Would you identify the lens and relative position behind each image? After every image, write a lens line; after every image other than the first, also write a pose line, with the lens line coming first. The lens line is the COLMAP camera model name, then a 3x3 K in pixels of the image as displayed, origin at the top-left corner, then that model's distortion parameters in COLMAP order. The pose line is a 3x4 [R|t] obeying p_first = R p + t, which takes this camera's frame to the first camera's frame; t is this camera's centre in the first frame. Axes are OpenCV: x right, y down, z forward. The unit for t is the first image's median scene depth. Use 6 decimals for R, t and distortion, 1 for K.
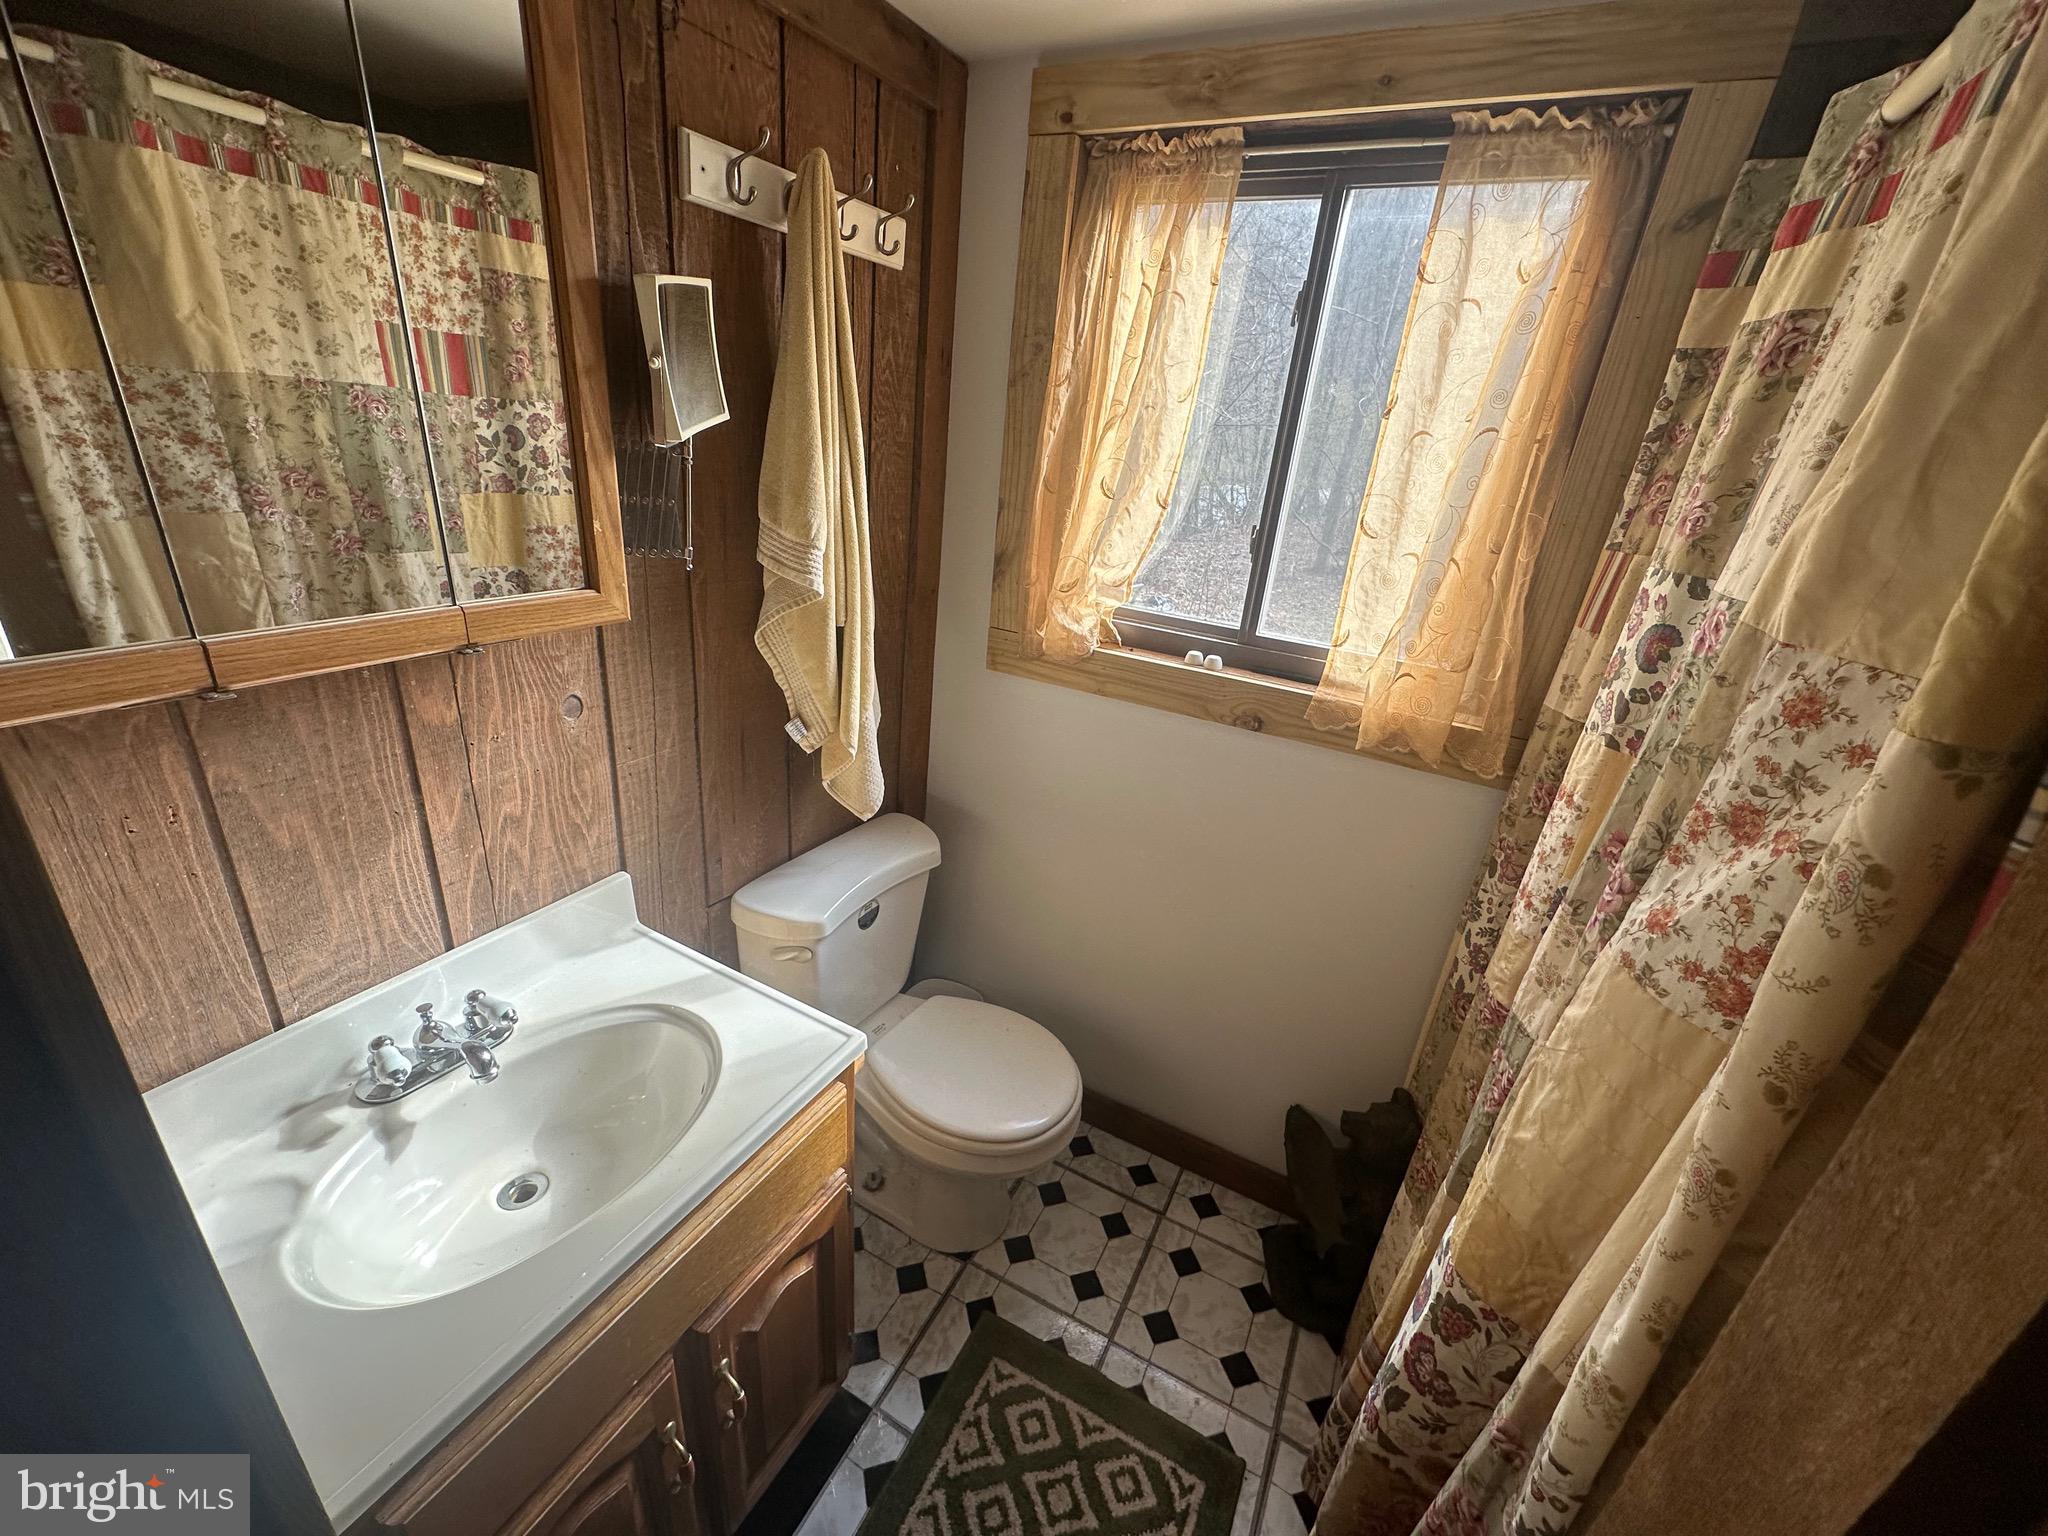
lens RADIAL K [[814.0, 0, 1026.2], [0, 814.0, 767.9], [0, 0, 1]] dist [-0.001383, 0.000132]
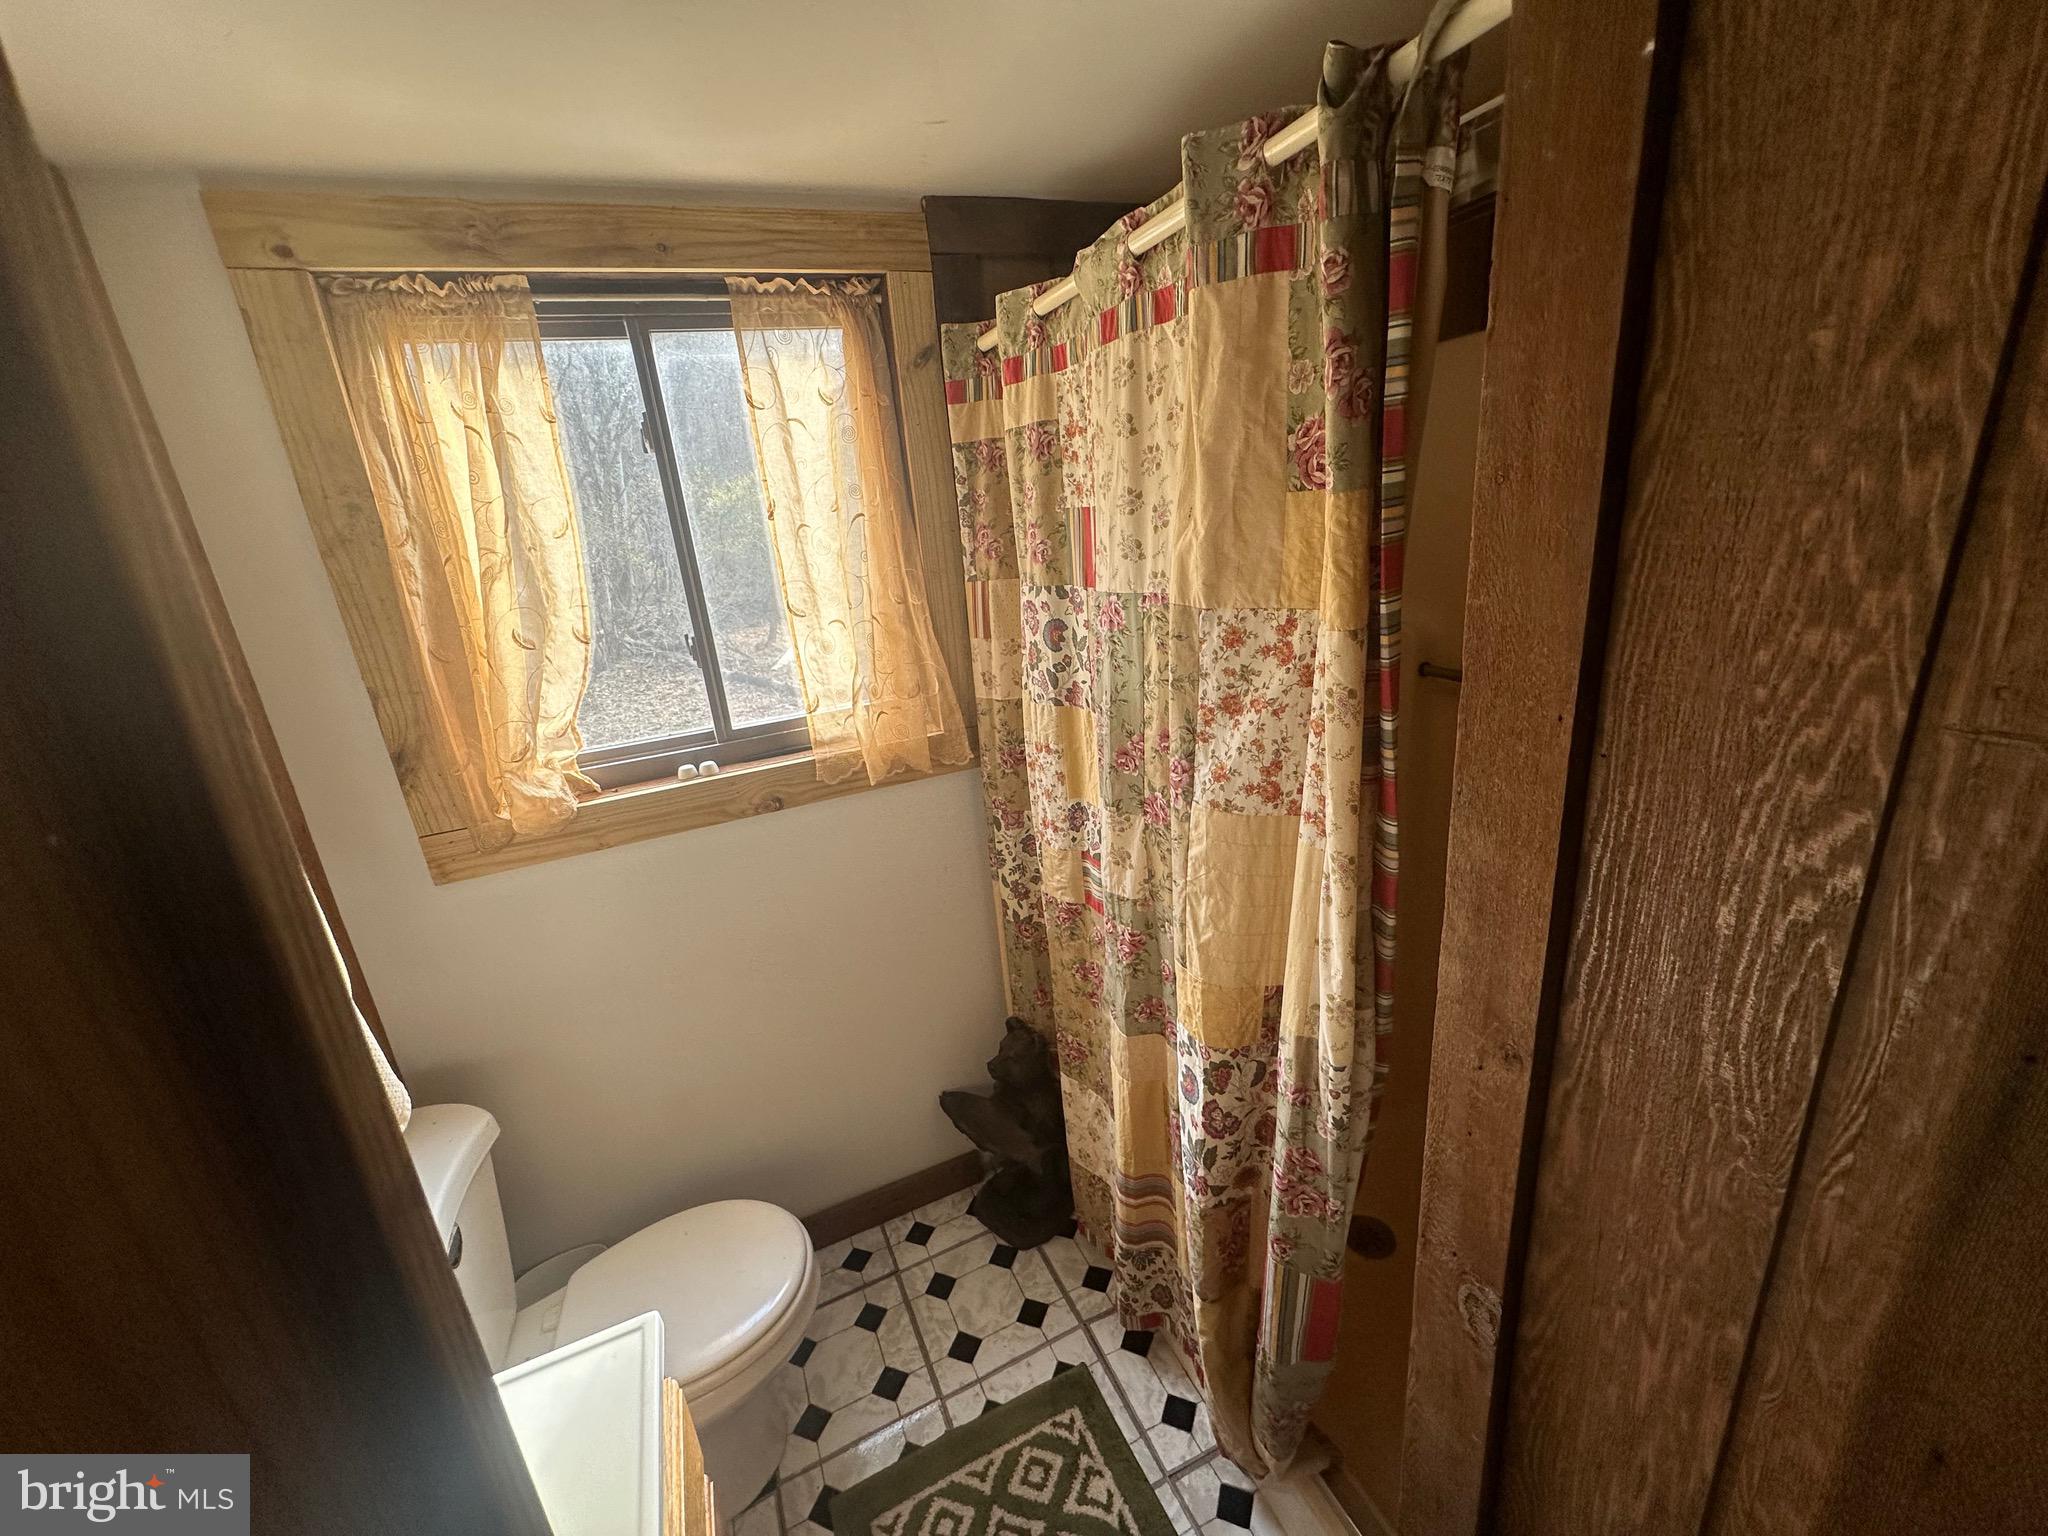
lens RADIAL K [[814.0, 0, 1026.2], [0, 814.0, 767.9], [0, 0, 1]] dist [-0.001383, 0.000132]
pose [[0.607470, -0.379478, 0.697837, -0.278419], [0.434971, 0.894004, 0.107509, -0.077992], [-0.664666, 0.238230, 0.708142, 0.019430]]
